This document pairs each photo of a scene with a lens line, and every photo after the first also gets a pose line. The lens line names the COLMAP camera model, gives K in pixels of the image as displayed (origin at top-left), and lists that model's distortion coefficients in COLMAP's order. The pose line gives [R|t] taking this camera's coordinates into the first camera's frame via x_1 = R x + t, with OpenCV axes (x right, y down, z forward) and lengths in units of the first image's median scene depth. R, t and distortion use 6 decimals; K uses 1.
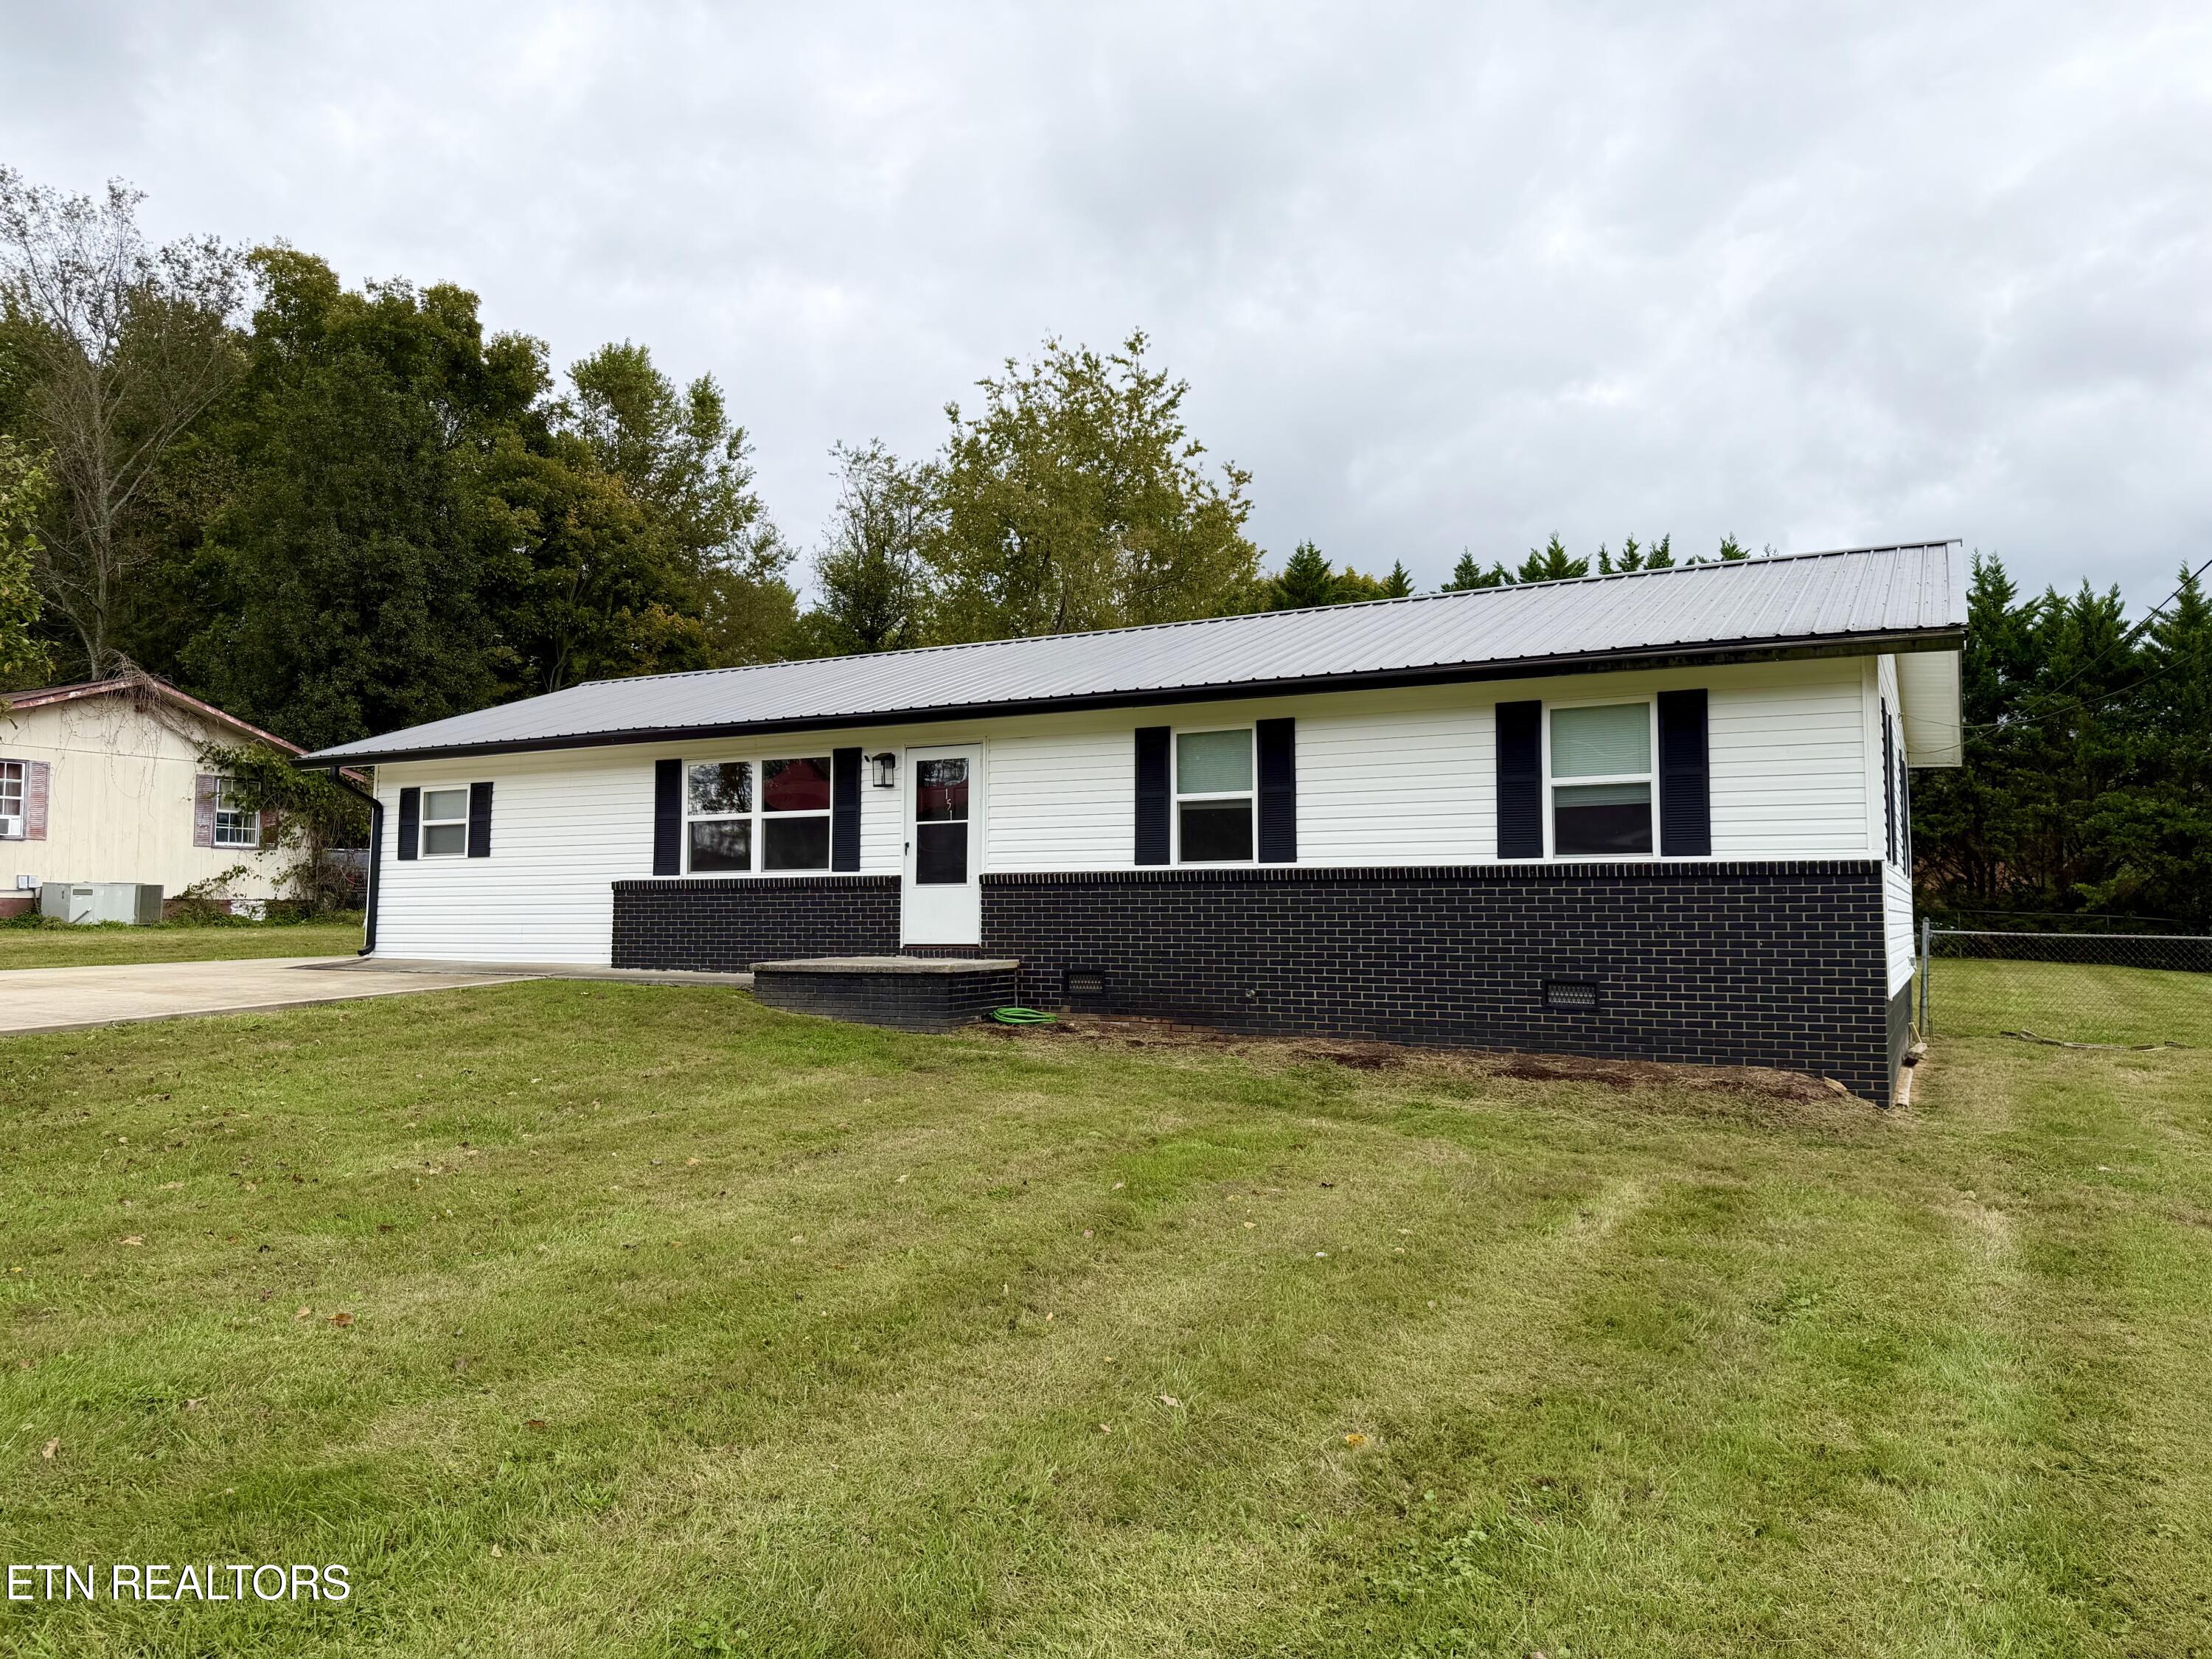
lens RADIAL K [[1555.0, 0, 1077.4], [0, 1555.0, 790.6], [0, 0, 1]] dist [0.072972, -0.085165]
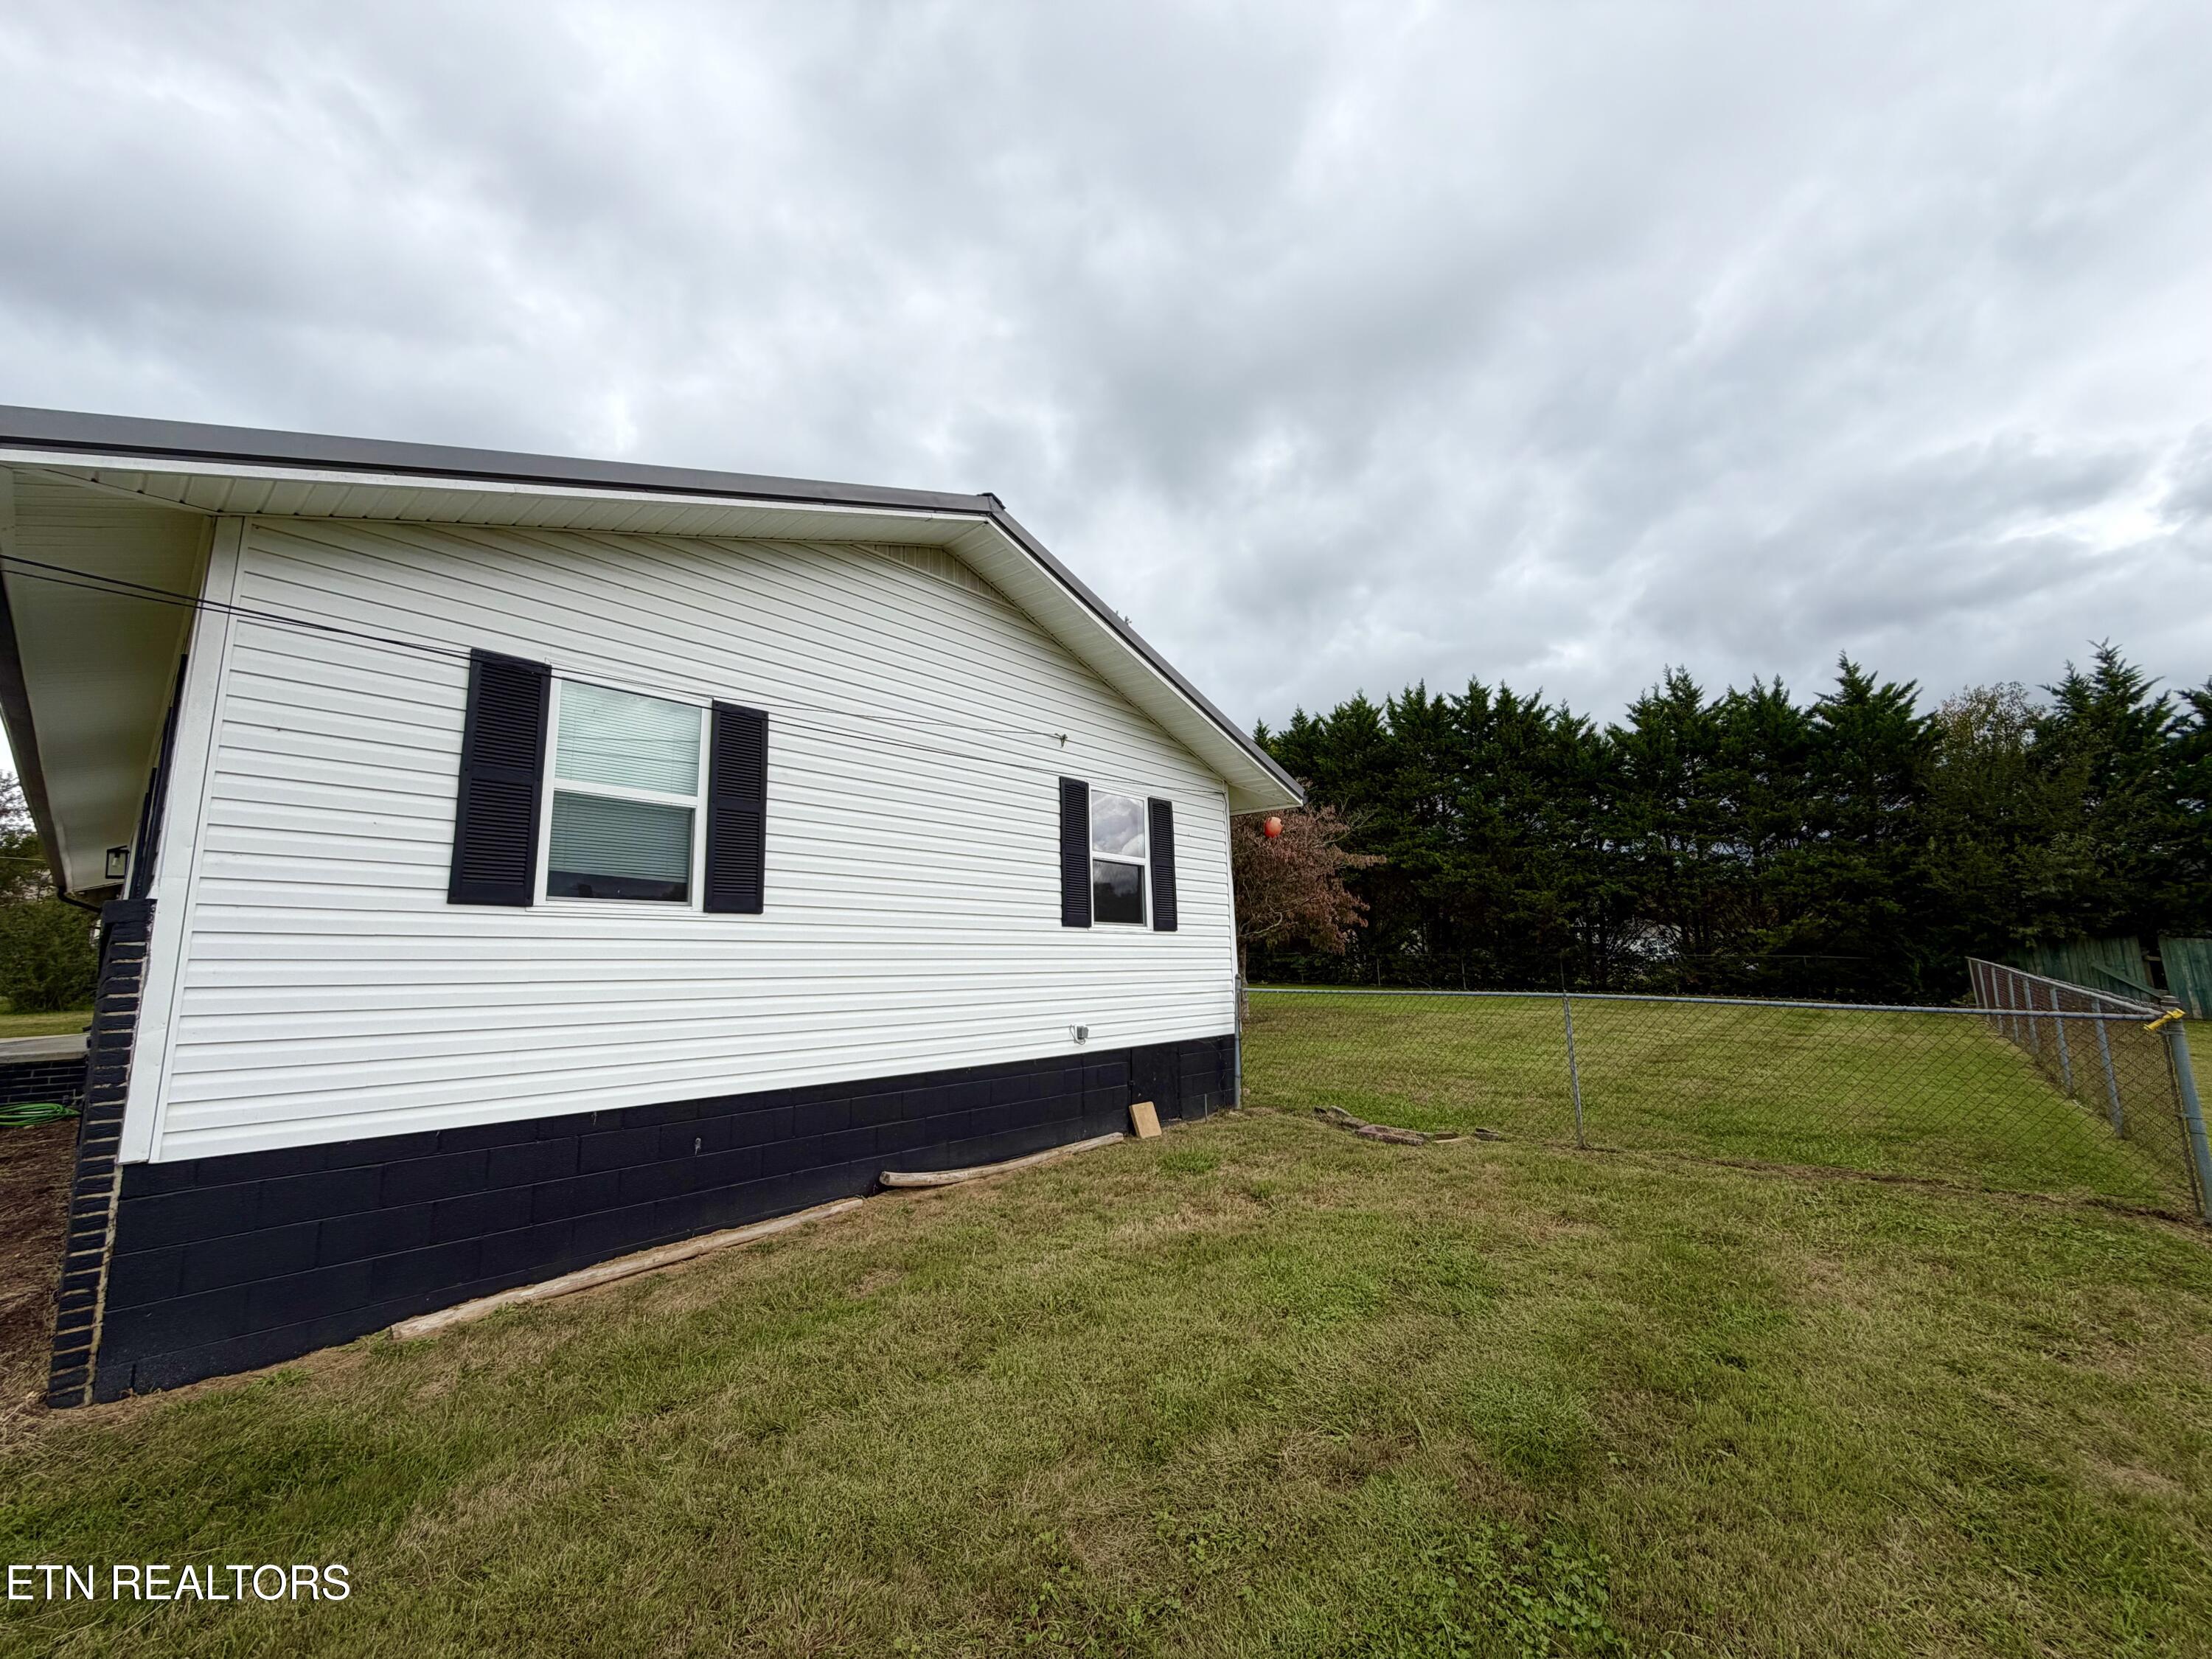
lens RADIAL K [[879.3, 0, 1099.5], [0, 879.3, 824.9], [0, 0, 1]] dist [0.000096, 0.000047]
pose [[0.979374, -0.059719, -0.193030, 0.278056], [0.041722, 0.994507, -0.095996, 0.023352], [0.197702, 0.085962, 0.976486, 0.262523]]
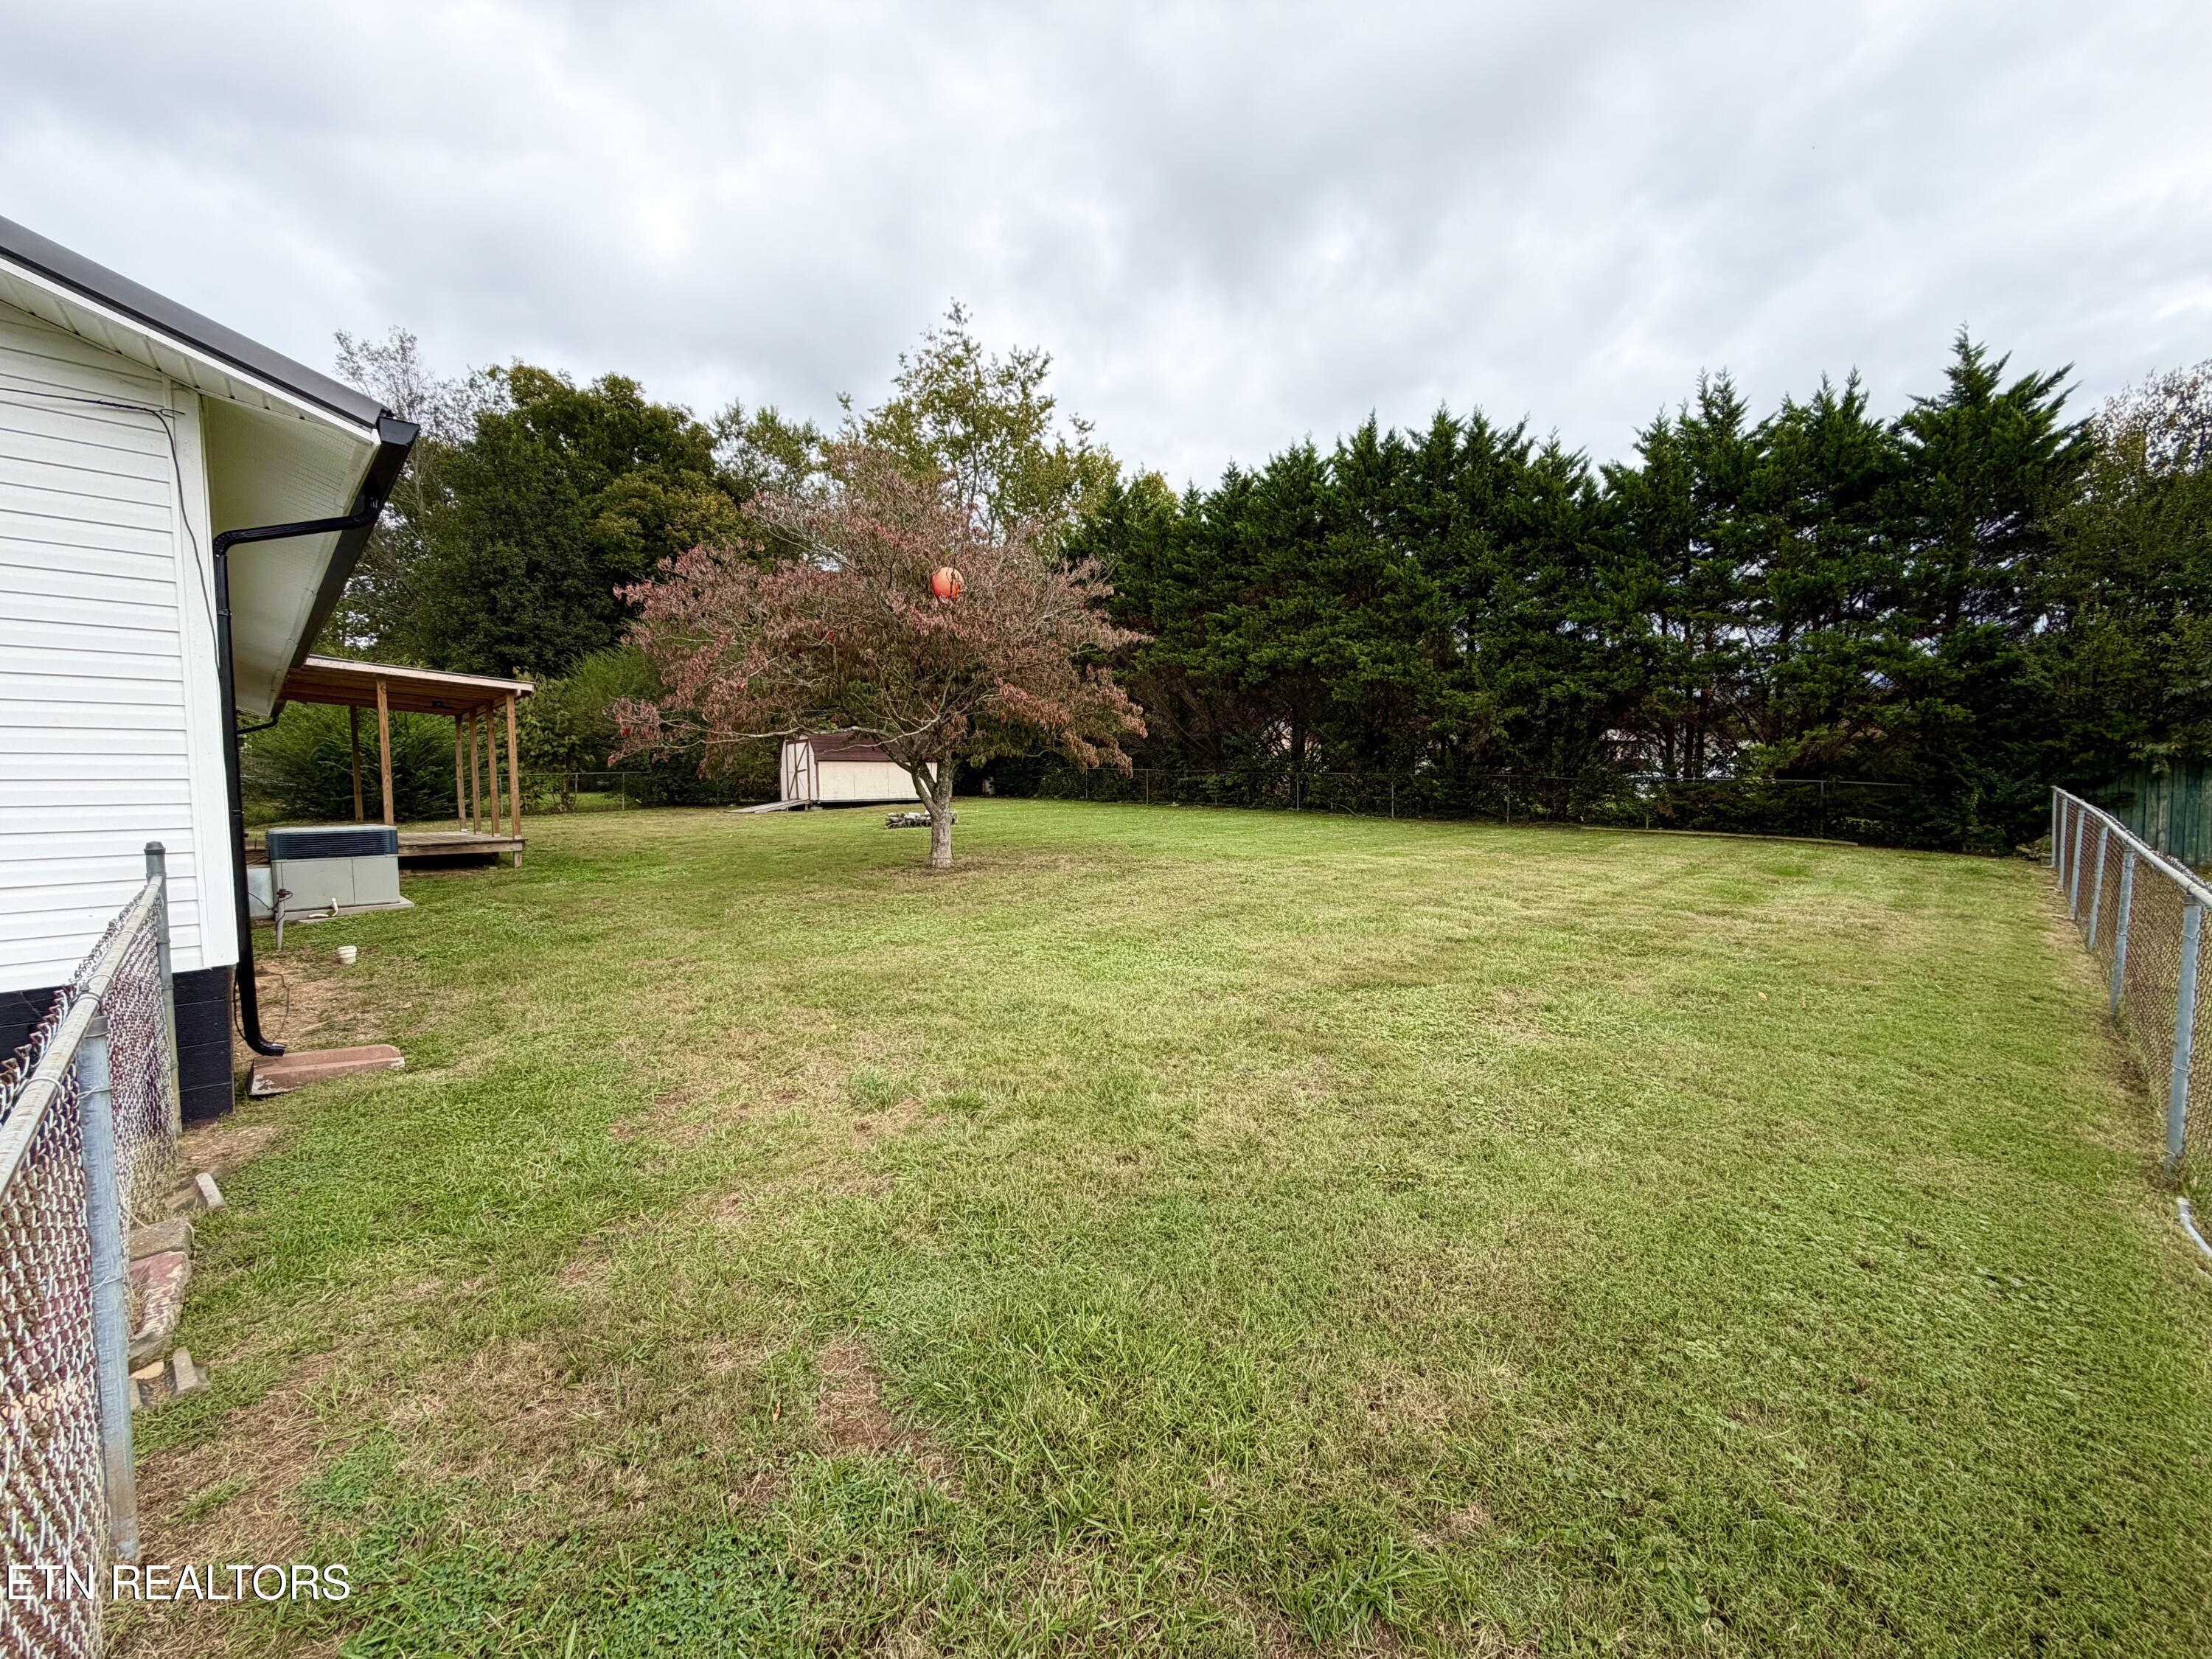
lens RADIAL K [[879.3, 0, 1098.4], [0, 879.3, 823.3], [0, 0, 1]] dist [0.000096, 0.000047]
pose [[0.963749, -0.007052, -0.266716, 0.404641], [0.038454, 0.992885, 0.112695, 0.033146], [0.264024, -0.118866, 0.957164, 0.444597]]
